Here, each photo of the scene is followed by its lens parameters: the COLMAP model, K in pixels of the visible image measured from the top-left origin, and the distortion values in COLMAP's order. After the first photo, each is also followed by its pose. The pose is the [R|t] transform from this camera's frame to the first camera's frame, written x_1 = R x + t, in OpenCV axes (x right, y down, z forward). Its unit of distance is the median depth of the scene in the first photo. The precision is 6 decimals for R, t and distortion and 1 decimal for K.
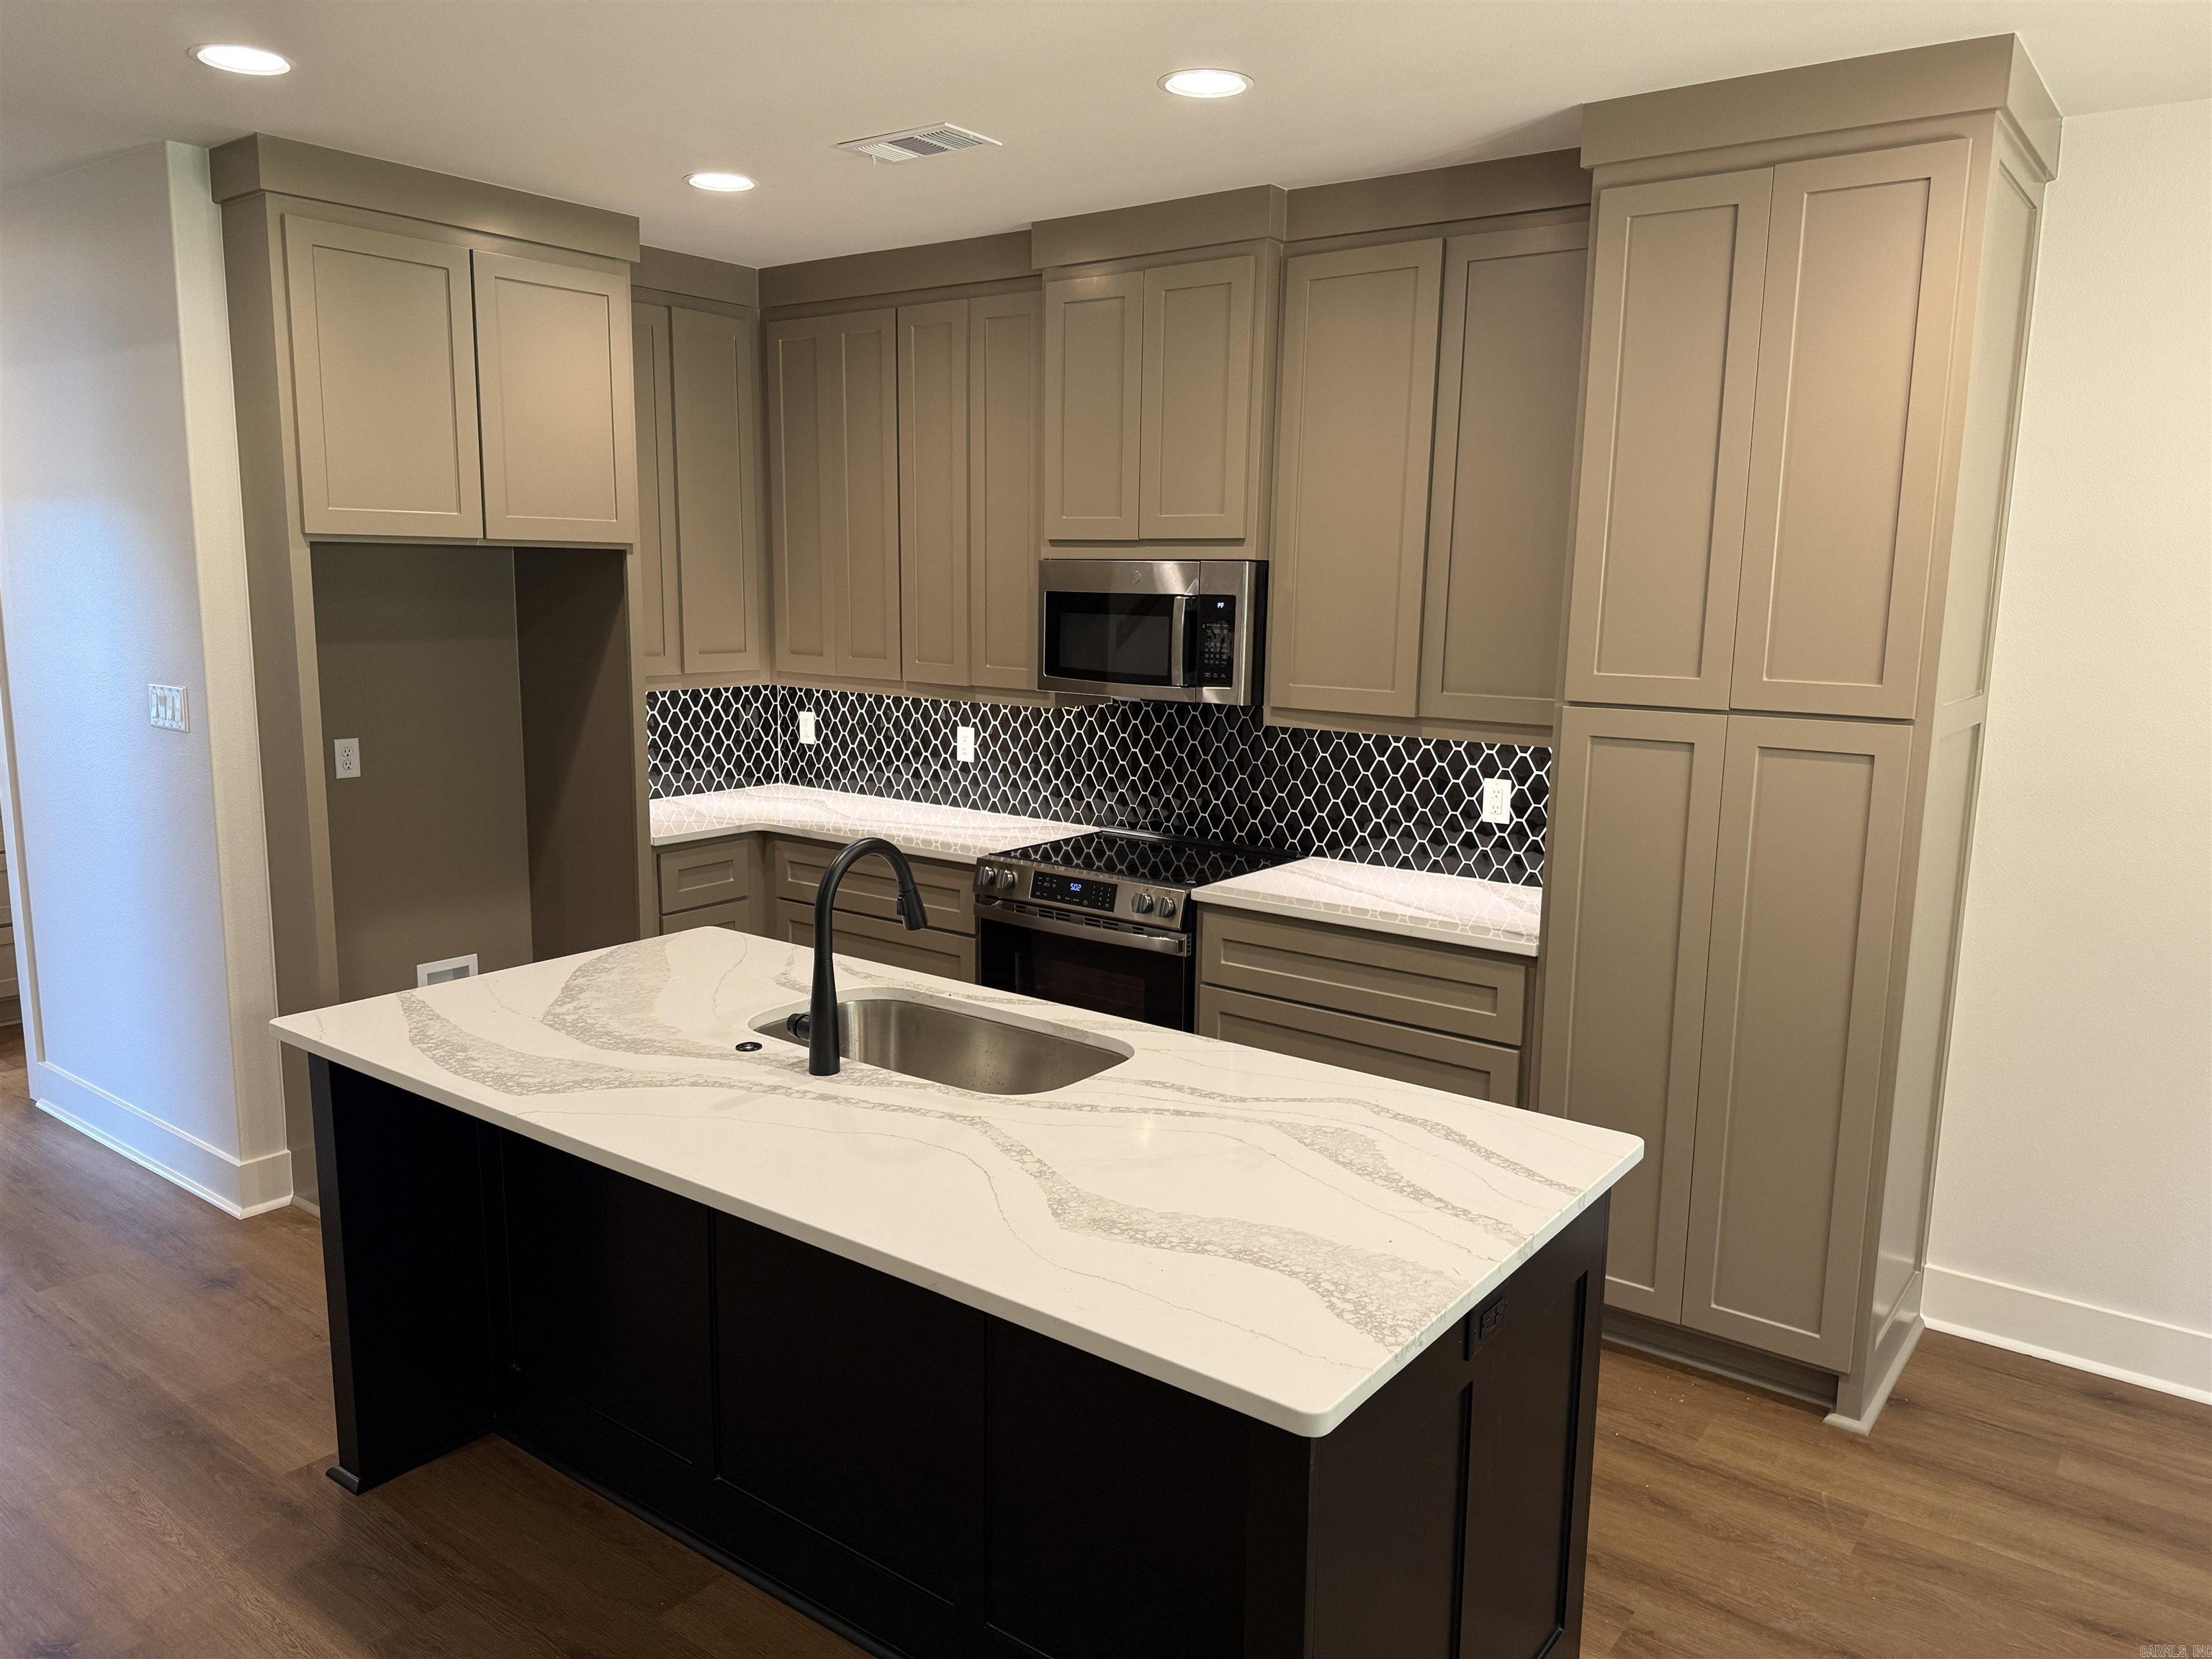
lens RADIAL K [[1546.6, 0, 1106.1], [0, 1546.6, 829.8], [0, 0, 1]] dist [0.009488, 0.000586]
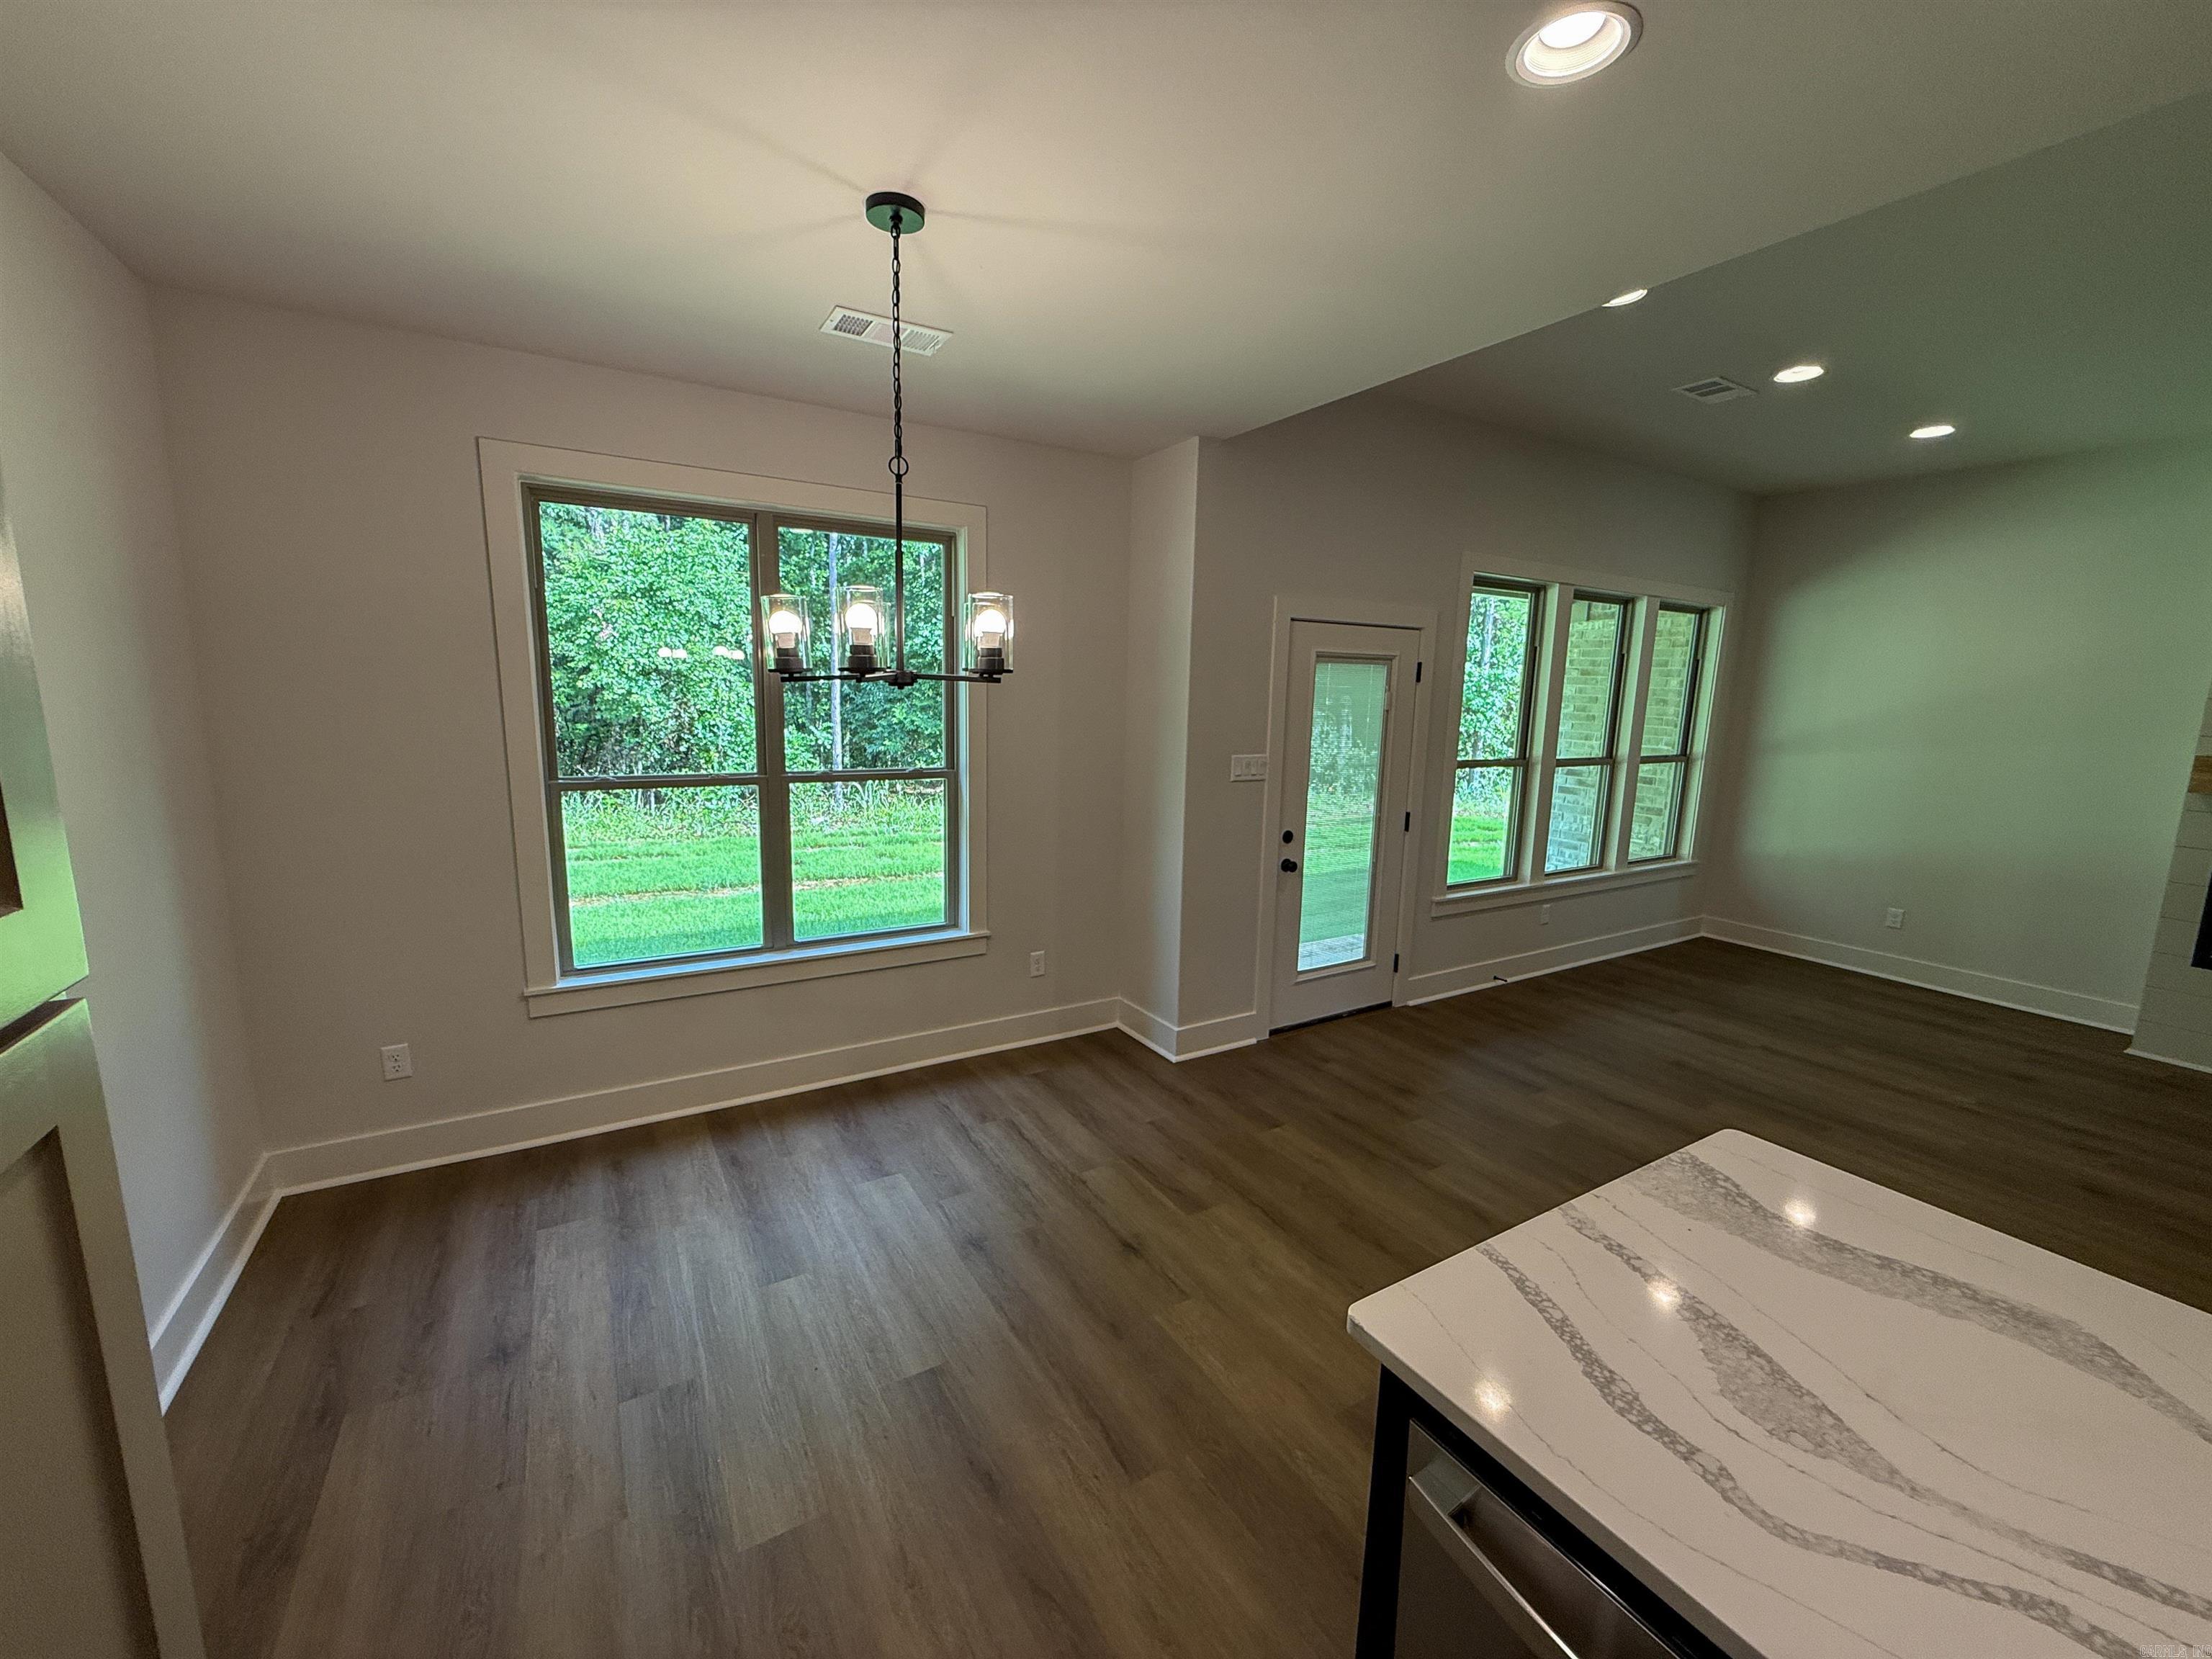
lens RADIAL K [[890.4, 0, 1114.5], [0, 890.4, 842.0], [0, 0, 1]] dist [0.001398, 0.000345]
pose [[-0.931863, -0.092119, 0.350920, 0.333386], [0.029899, 0.944441, 0.327319, -0.213533], [-0.361575, 0.315508, -0.877336, 1.456097]]
